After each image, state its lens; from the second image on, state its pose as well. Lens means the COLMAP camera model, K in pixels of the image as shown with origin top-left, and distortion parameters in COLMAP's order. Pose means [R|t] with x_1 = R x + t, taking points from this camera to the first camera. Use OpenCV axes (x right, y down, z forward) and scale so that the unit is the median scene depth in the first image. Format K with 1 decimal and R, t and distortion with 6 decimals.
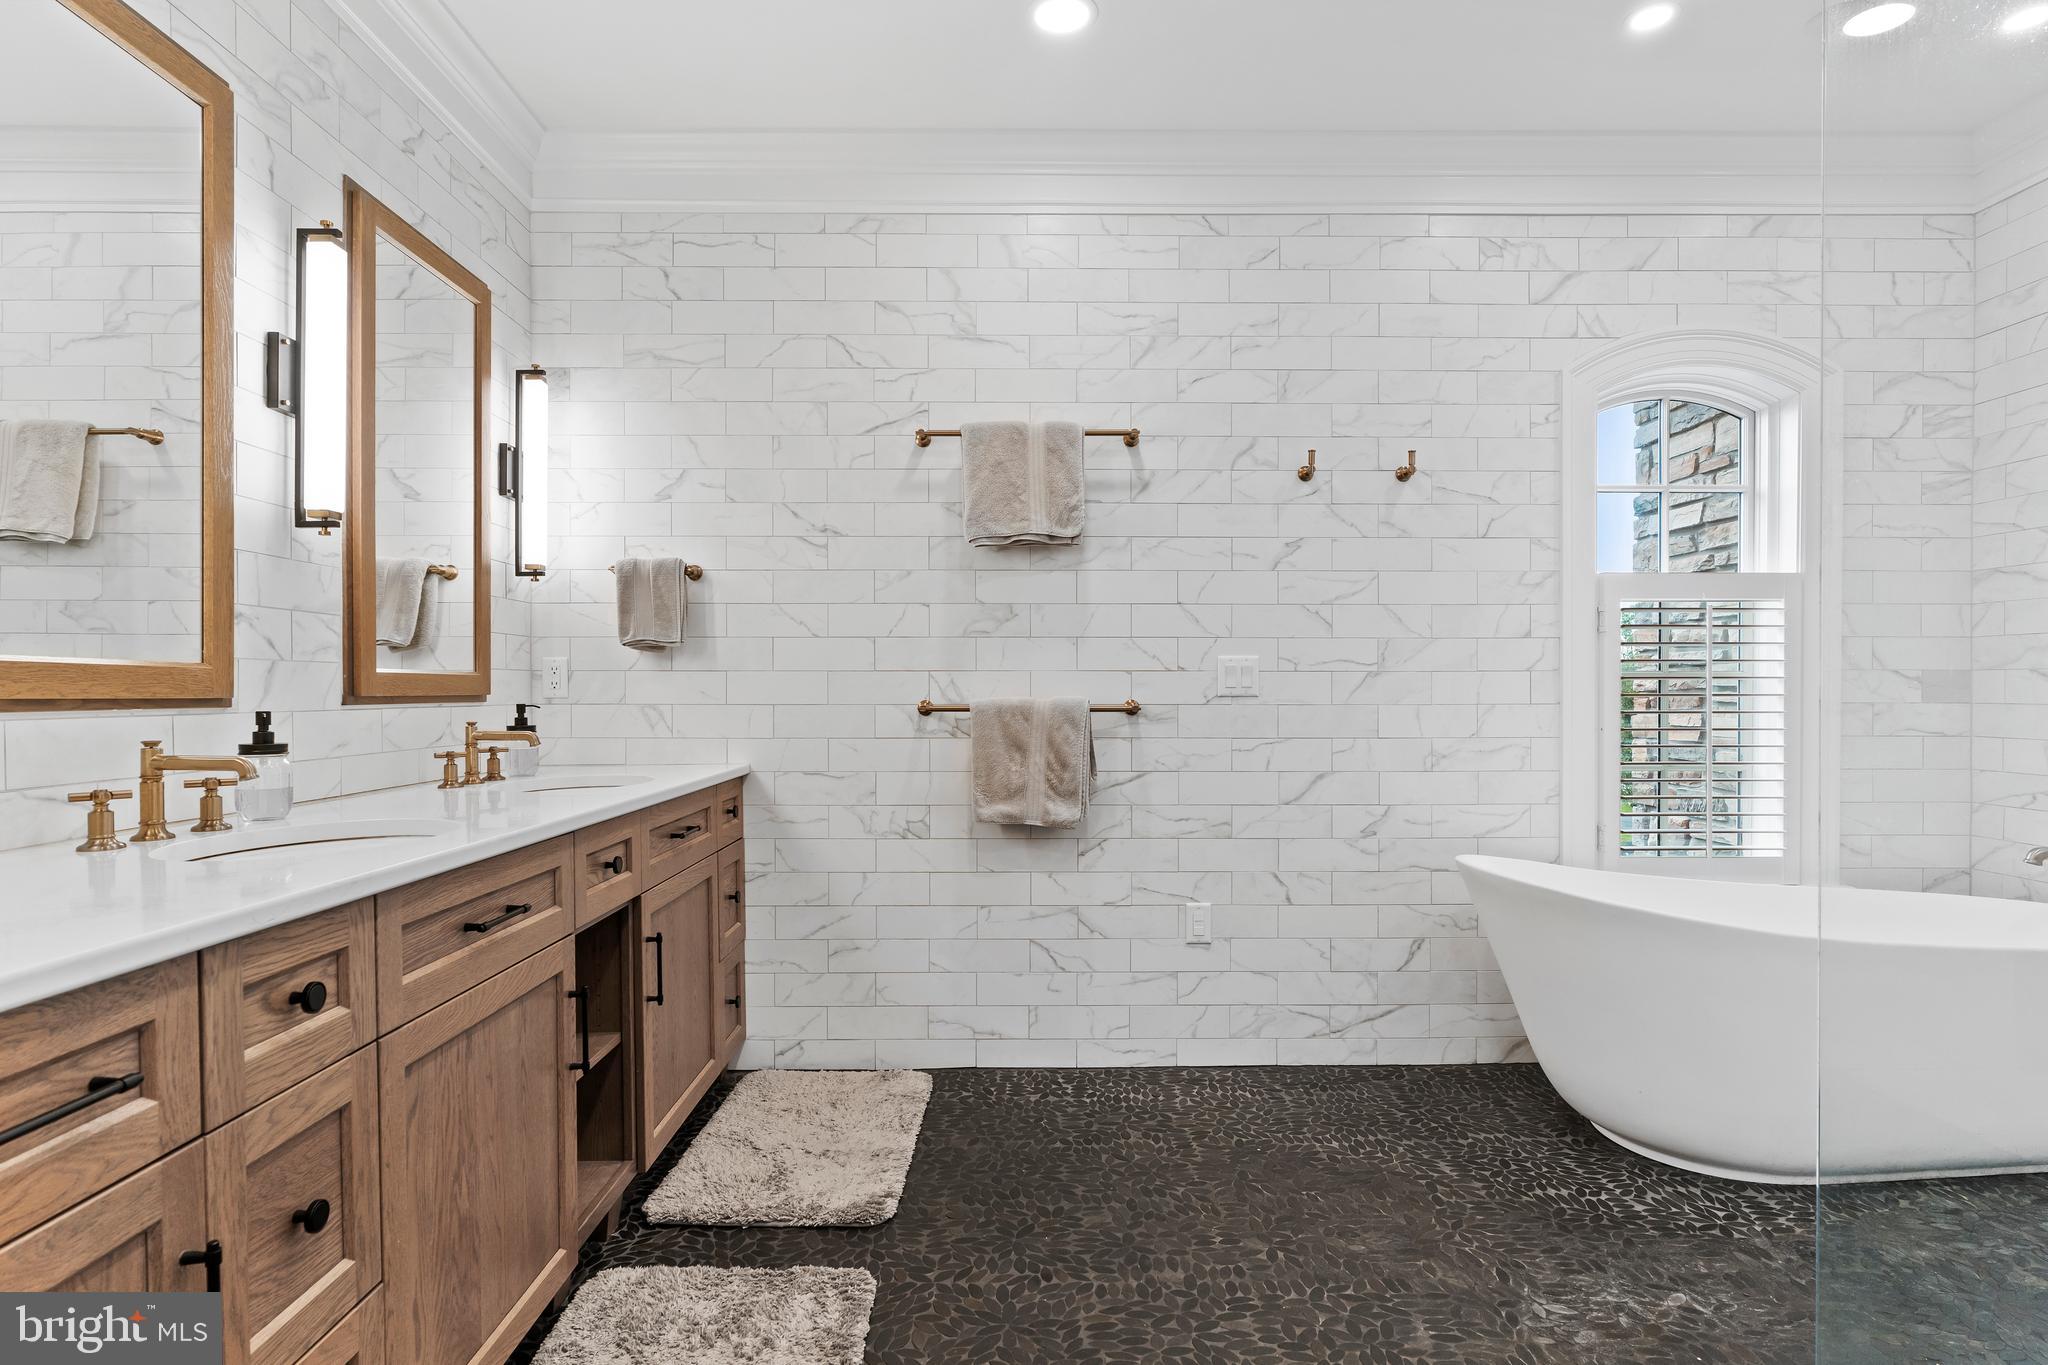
lens RADIAL K [[1069.1, 0, 1023.2], [0, 1069.1, 684.9], [0, 0, 1]] dist [-0.003811, 0.005110]
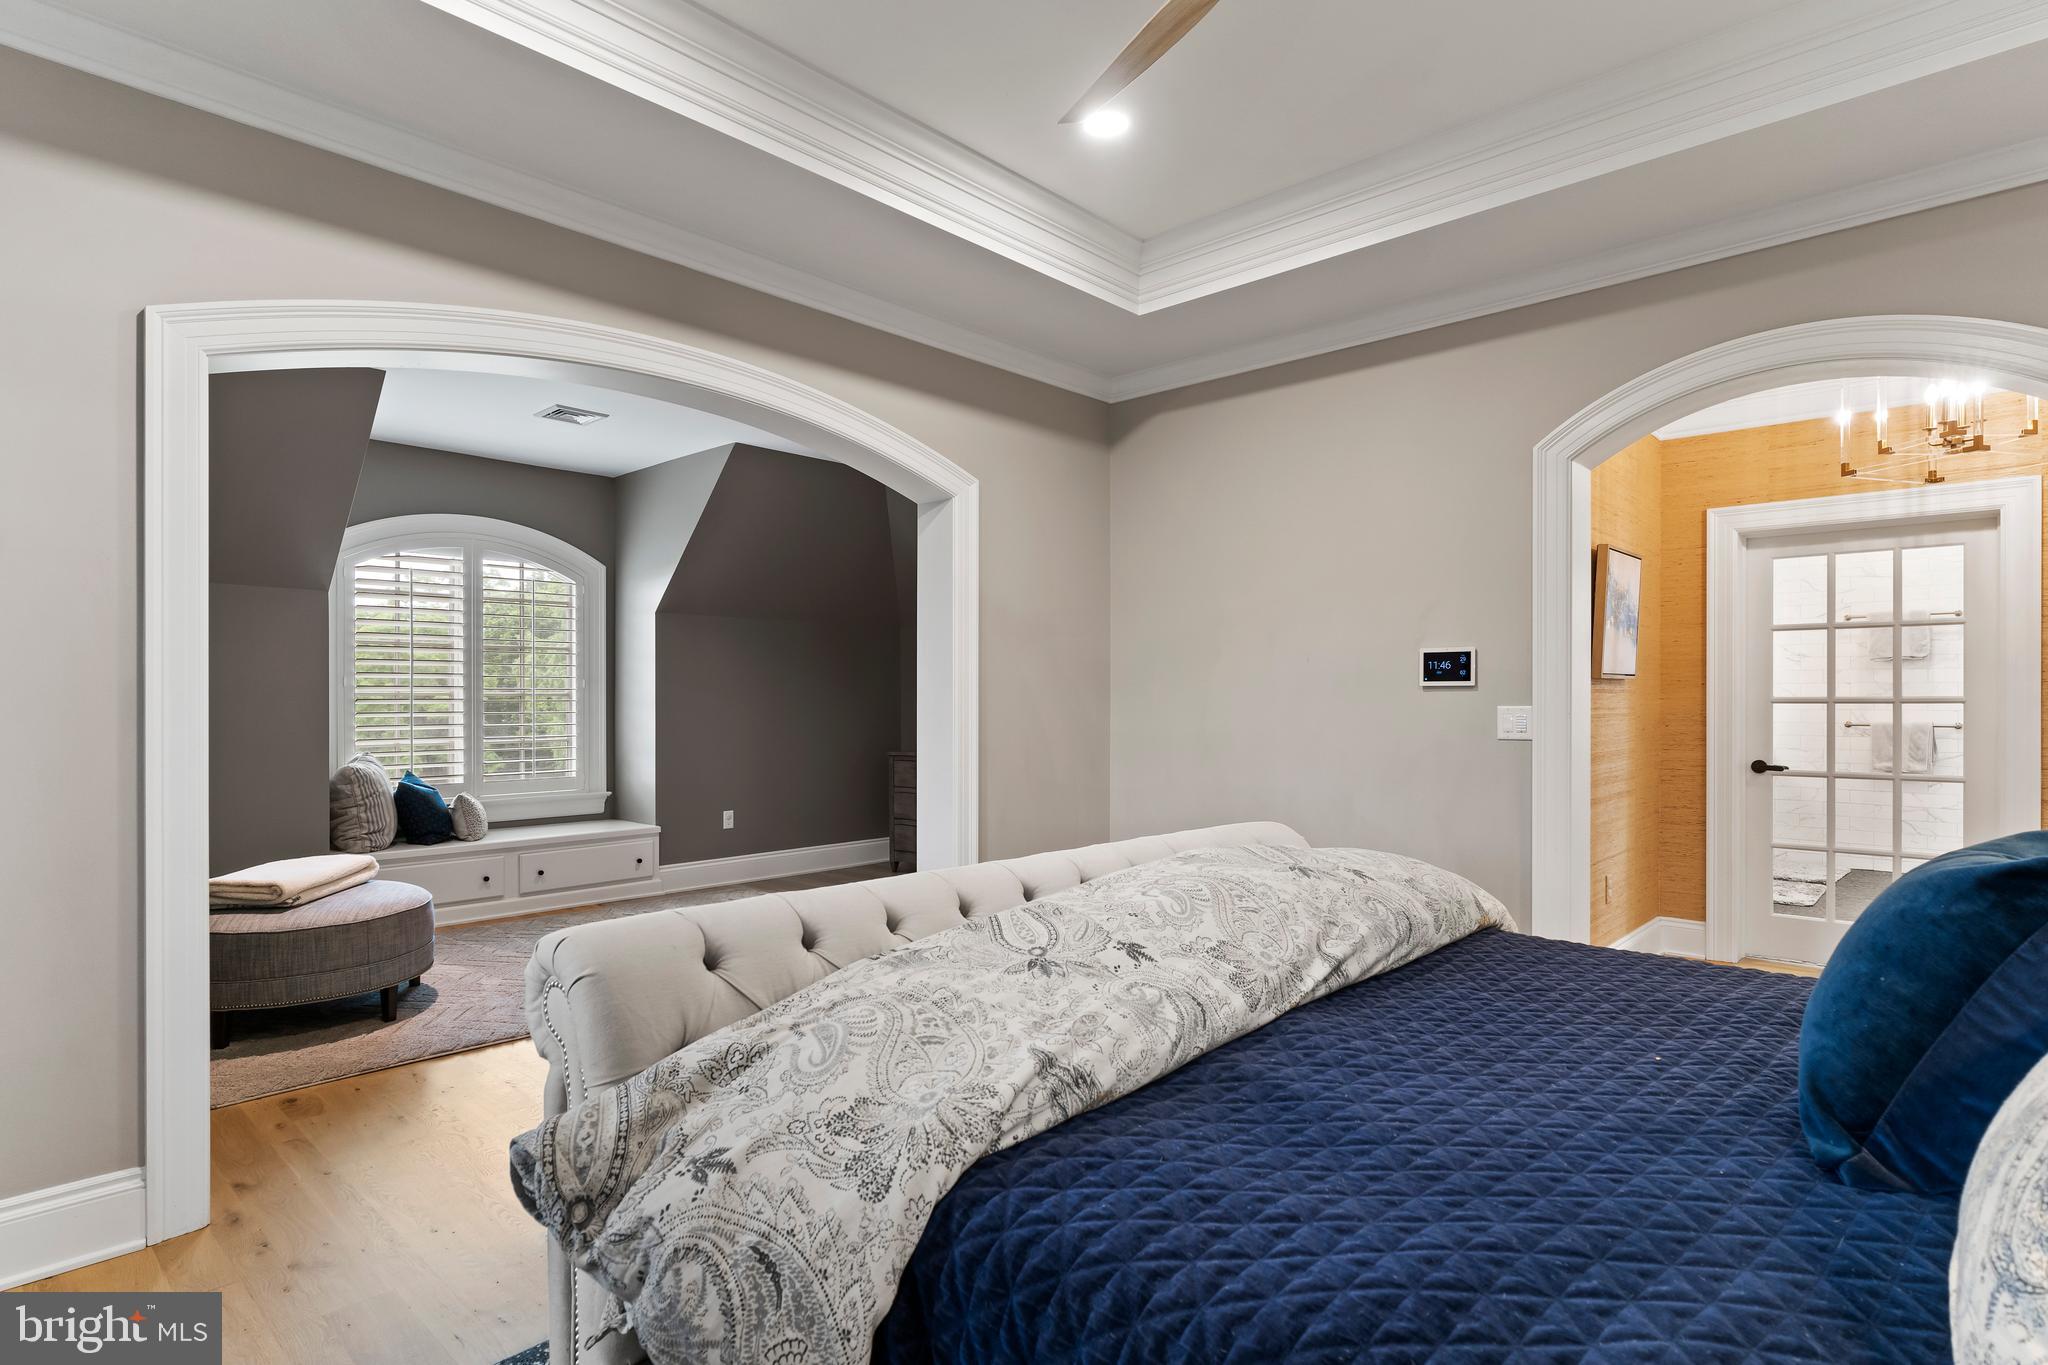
lens RADIAL K [[1069.1, 0, 1018.5], [0, 1069.1, 690.2], [0, 0, 1]] dist [-0.003811, 0.005110]
pose [[0.719072, -0.002752, -0.694930, 0.257209], [-0.002887, 0.999972, -0.006947, -0.037340], [0.694930, 0.007002, 0.719044, -2.214334]]
